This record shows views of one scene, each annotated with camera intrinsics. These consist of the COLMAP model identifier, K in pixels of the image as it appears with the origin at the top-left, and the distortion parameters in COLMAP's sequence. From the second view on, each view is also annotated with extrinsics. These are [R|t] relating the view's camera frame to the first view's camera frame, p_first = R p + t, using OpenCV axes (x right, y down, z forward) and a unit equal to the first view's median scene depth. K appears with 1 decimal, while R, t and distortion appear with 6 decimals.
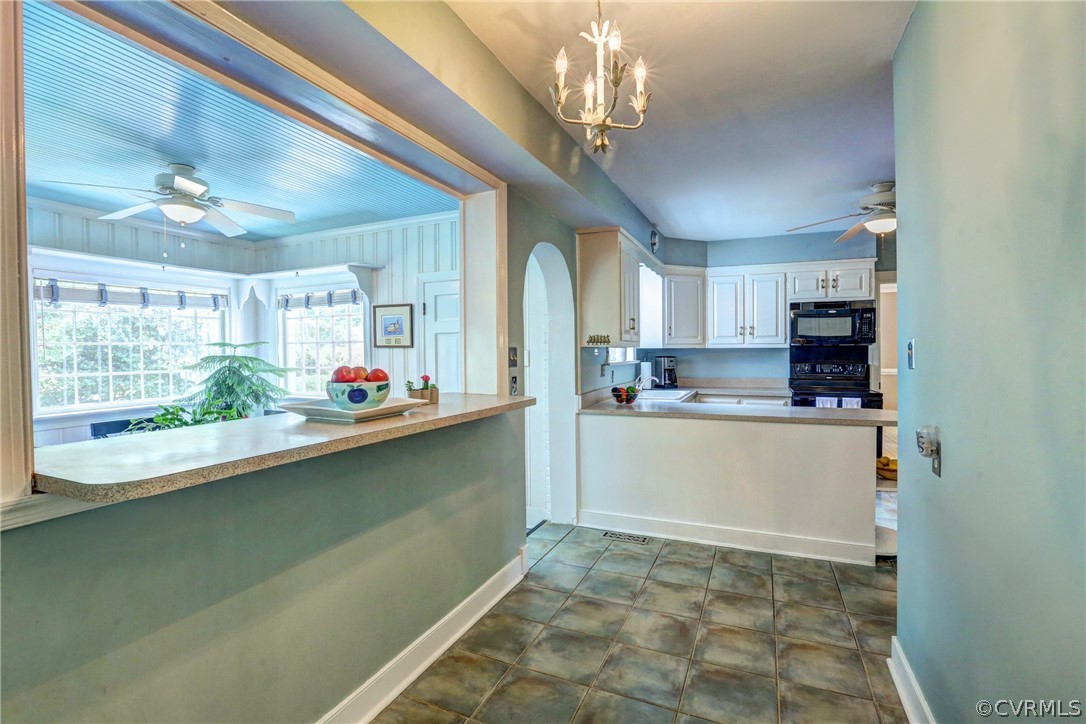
lens RADIAL K [[490.5, 0, 546.0], [0, 490.5, 355.8], [0, 0, 1]] dist [-0.034450, 0.008960]
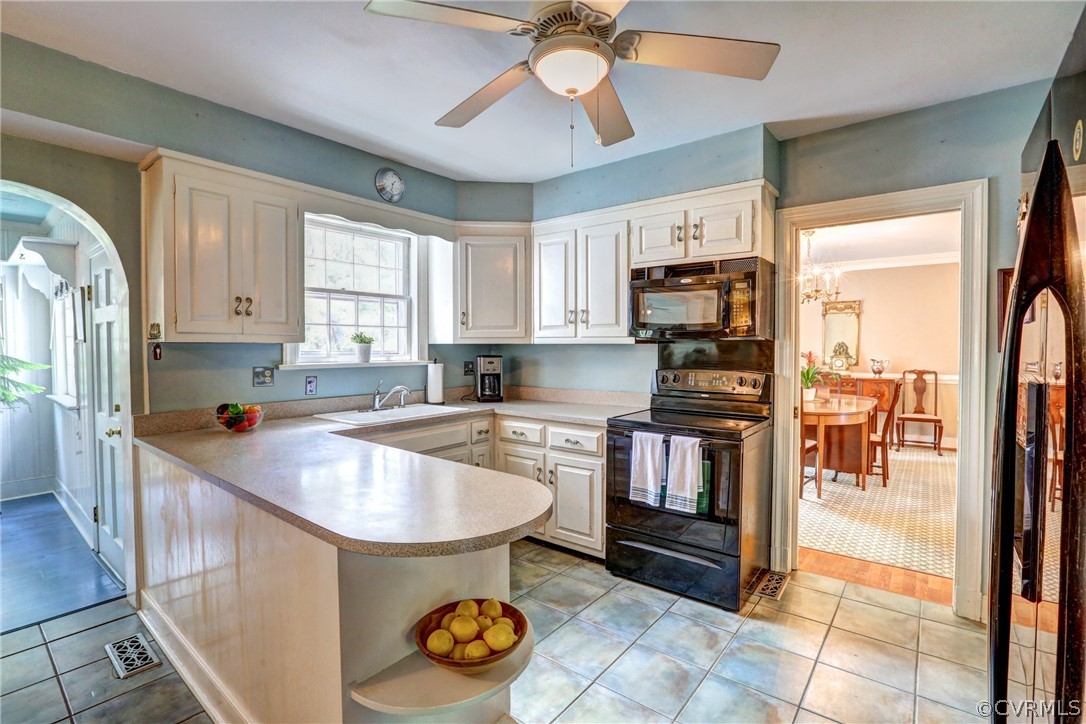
lens RADIAL K [[490.5, 0, 547.0], [0, 490.5, 356.1], [0, 0, 1]] dist [-0.034450, 0.008960]
pose [[0.966066, 0.011366, -0.258047, 0.579286], [-0.007698, 0.999855, 0.015221, -0.010088], [0.258182, -0.012718, 0.966013, 0.400039]]
